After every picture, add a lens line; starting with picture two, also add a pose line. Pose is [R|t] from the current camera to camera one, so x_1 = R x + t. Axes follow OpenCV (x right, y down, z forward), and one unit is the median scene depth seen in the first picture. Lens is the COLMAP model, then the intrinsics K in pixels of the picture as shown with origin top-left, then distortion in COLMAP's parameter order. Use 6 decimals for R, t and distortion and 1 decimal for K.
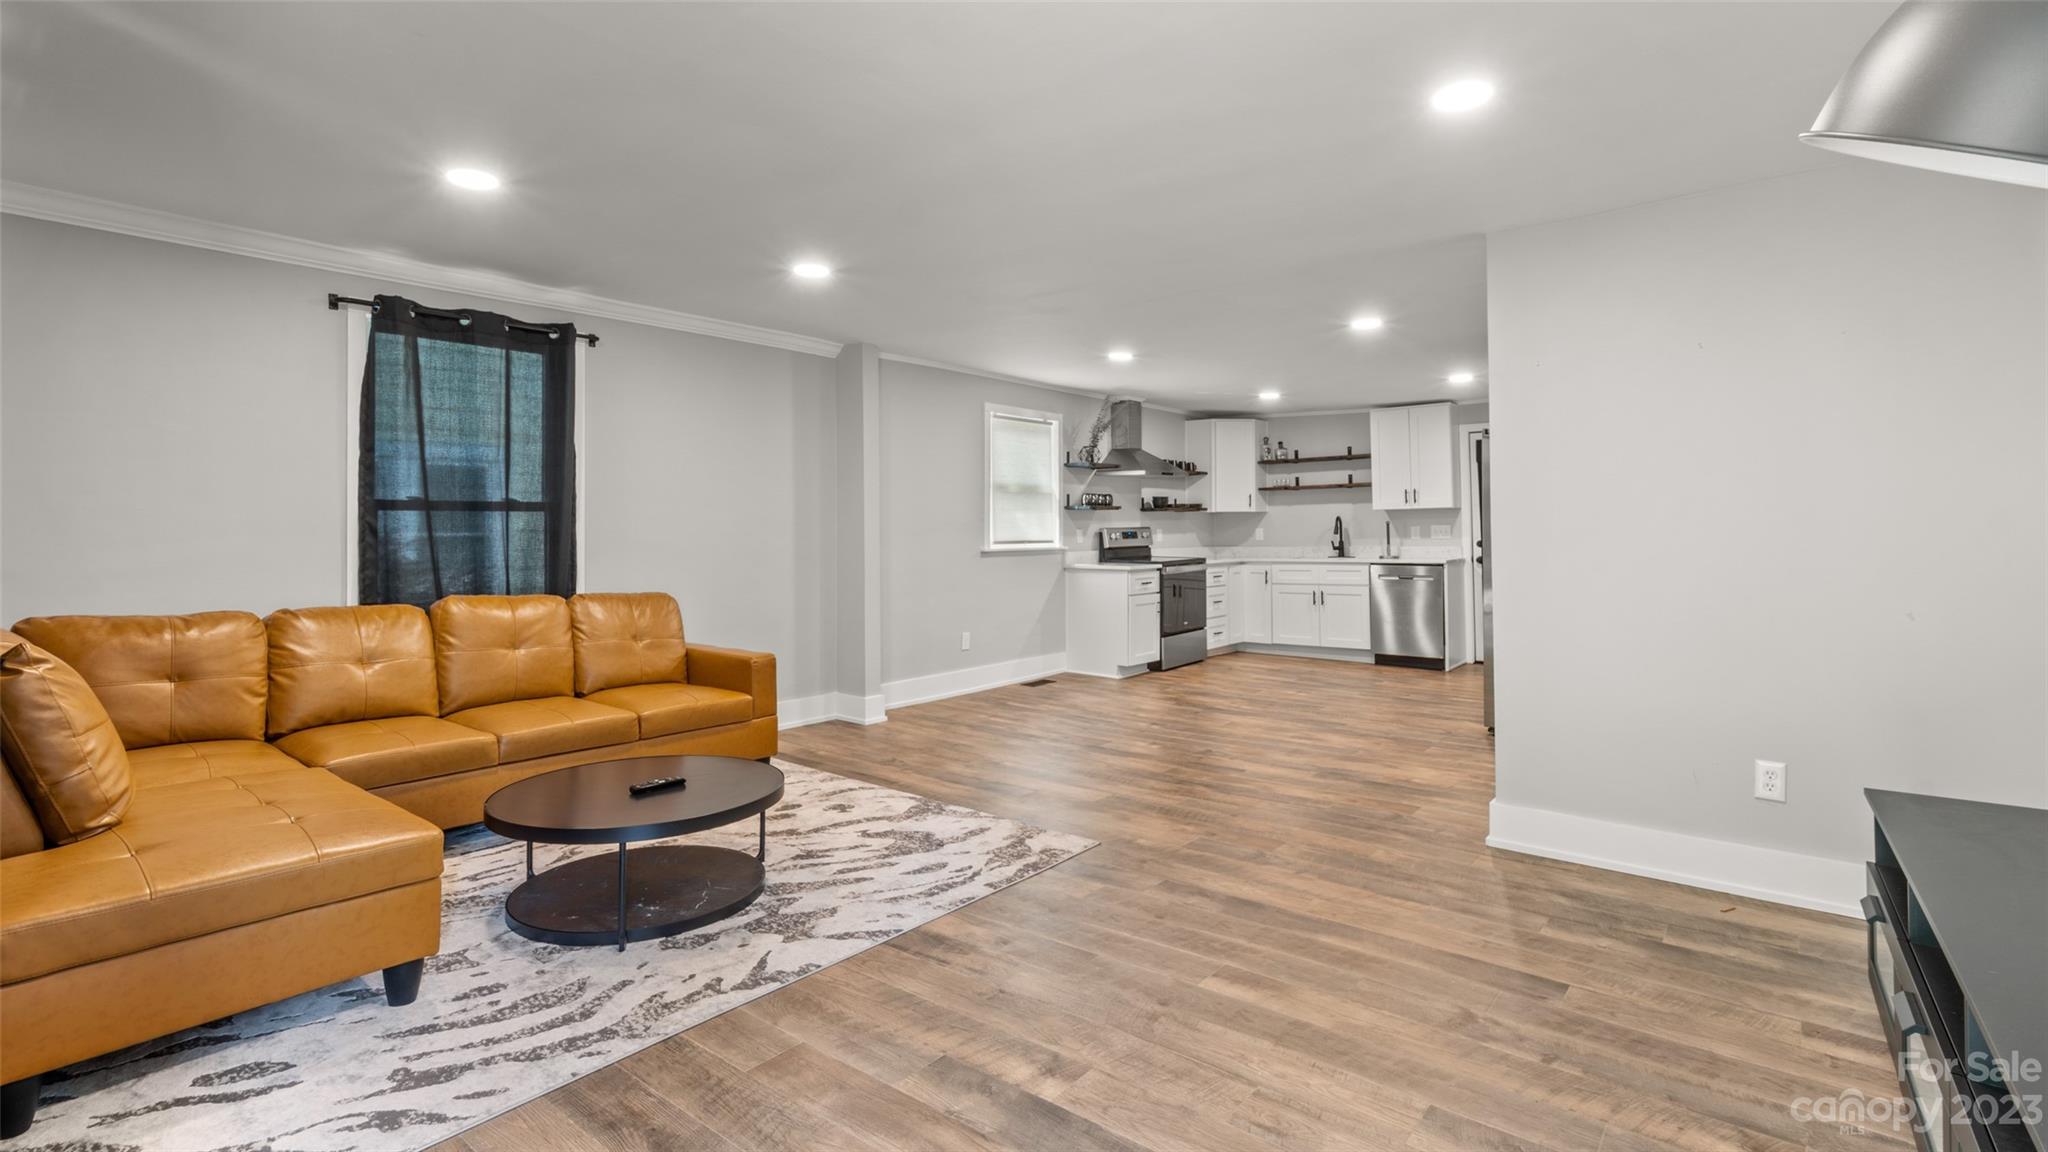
lens RADIAL K [[947.7, 0, 1026.6], [0, 947.7, 504.0], [0, 0, 1]] dist [-0.003124, -0.000306]
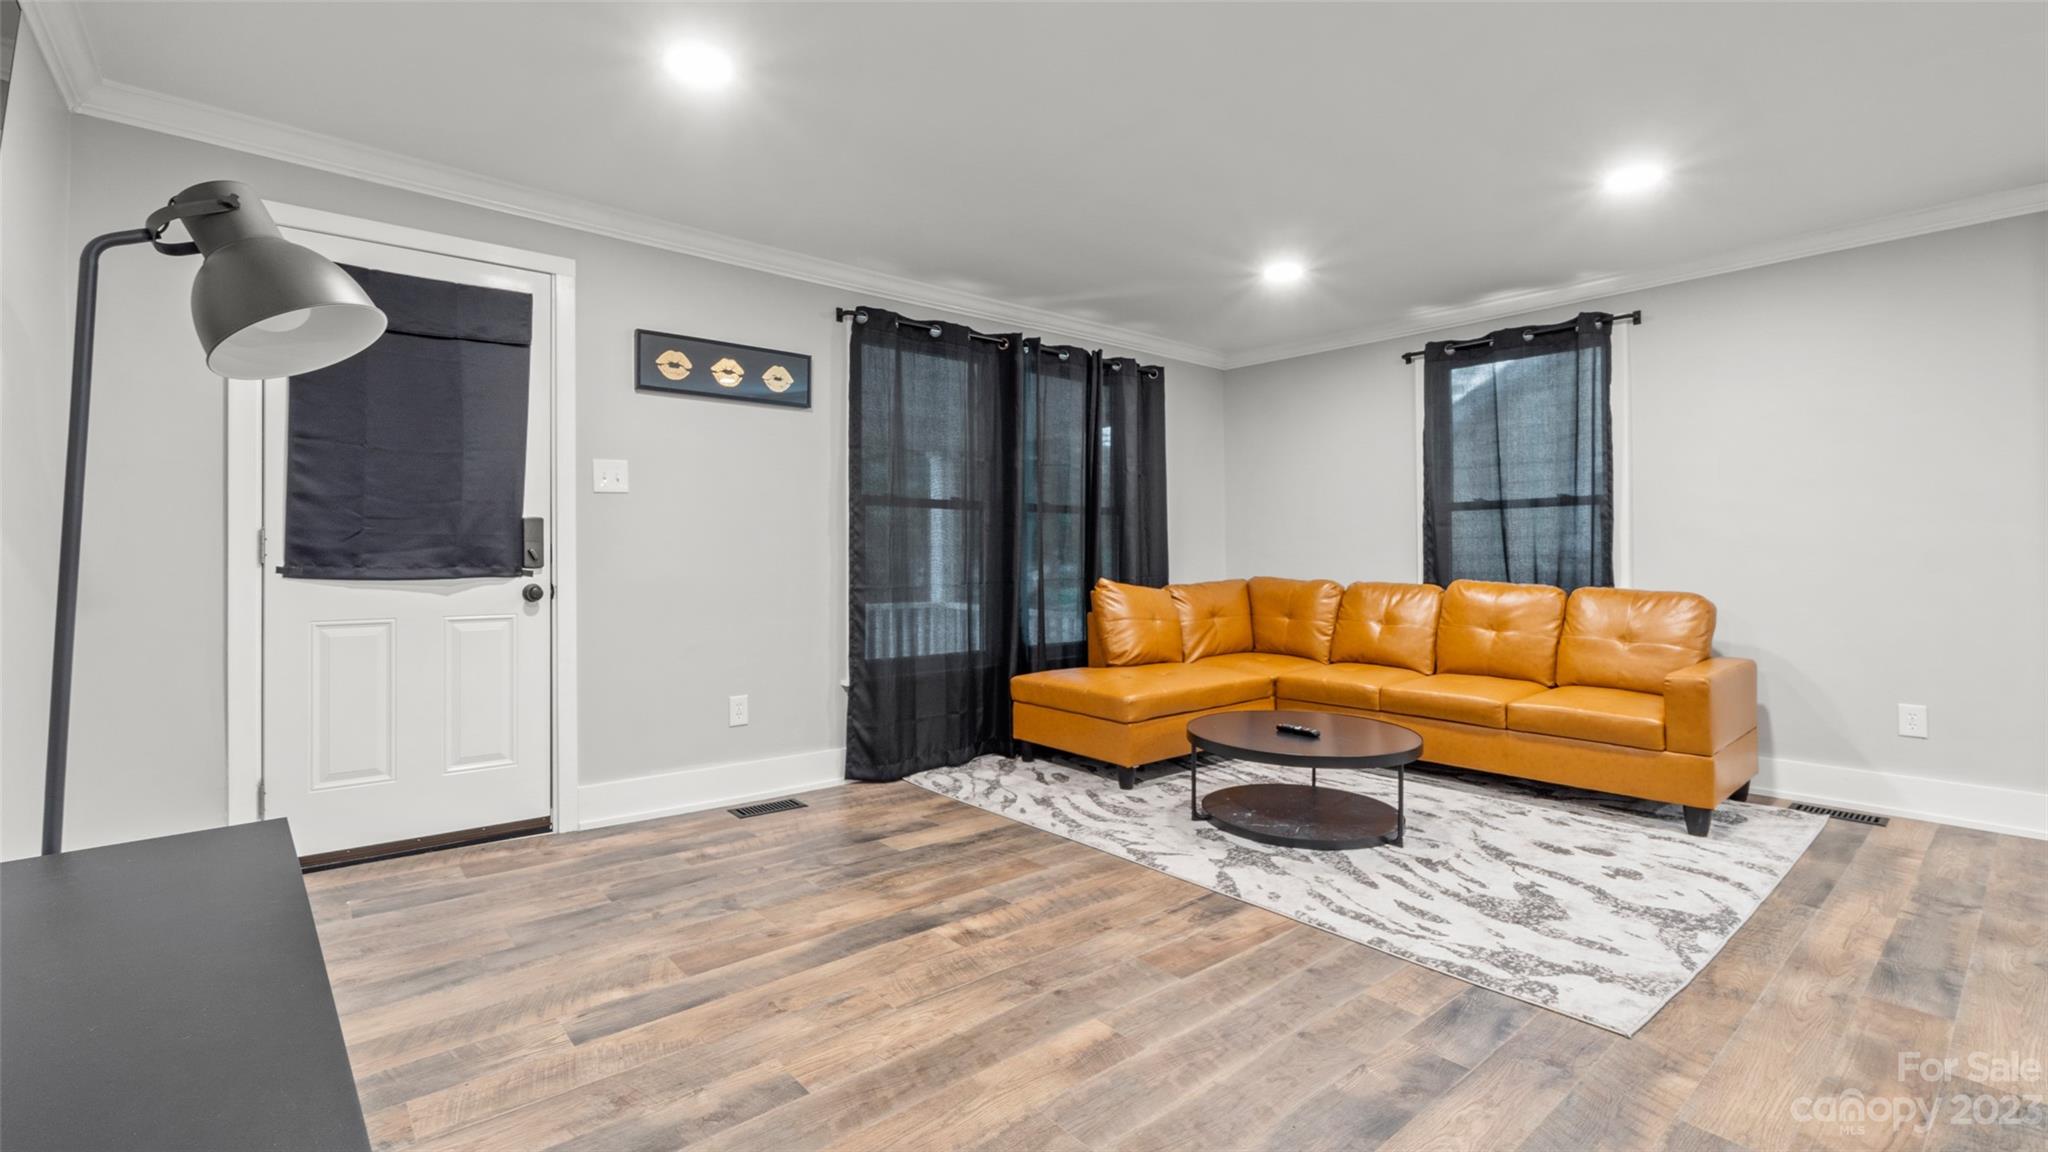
lens RADIAL K [[889.3, 0, 1019.9], [0, 889.3, 566.9], [0, 0, 1]] dist [-0.004197, -0.000296]
pose [[-0.186479, 0.020240, -0.982251, 0.843393], [0.033627, 0.999333, 0.014209, 0.063186], [0.981883, -0.030380, -0.187035, 0.931131]]
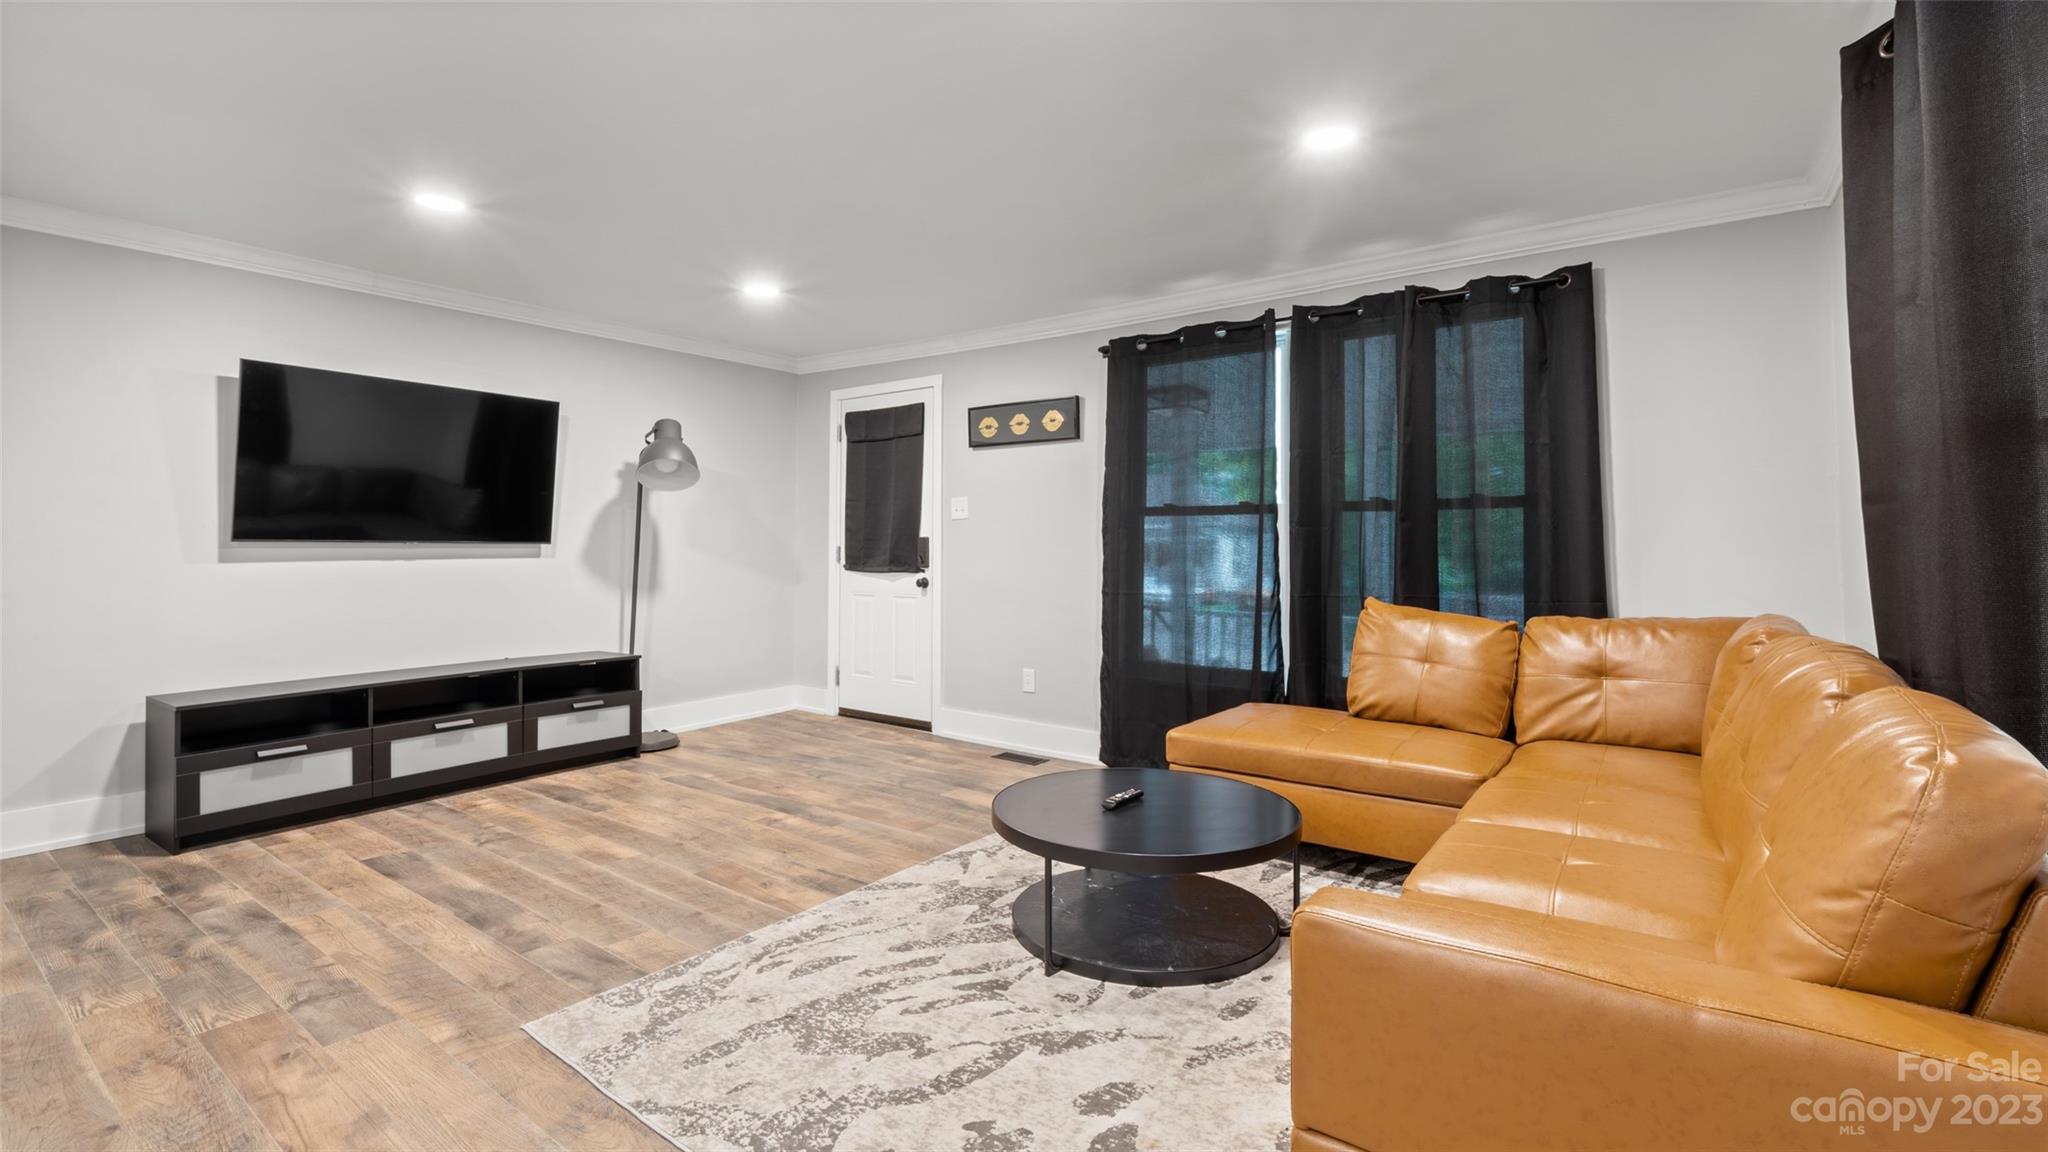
lens RADIAL K [[889.3, 0, 1019.9], [0, 889.3, 566.9], [0, 0, 1]] dist [-0.004197, -0.000296]
pose [[-0.998850, -0.002004, -0.047898, -0.265048], [-0.001052, 0.999802, -0.019895, 0.094522], [0.047928, -0.019822, -0.998654, 1.983991]]
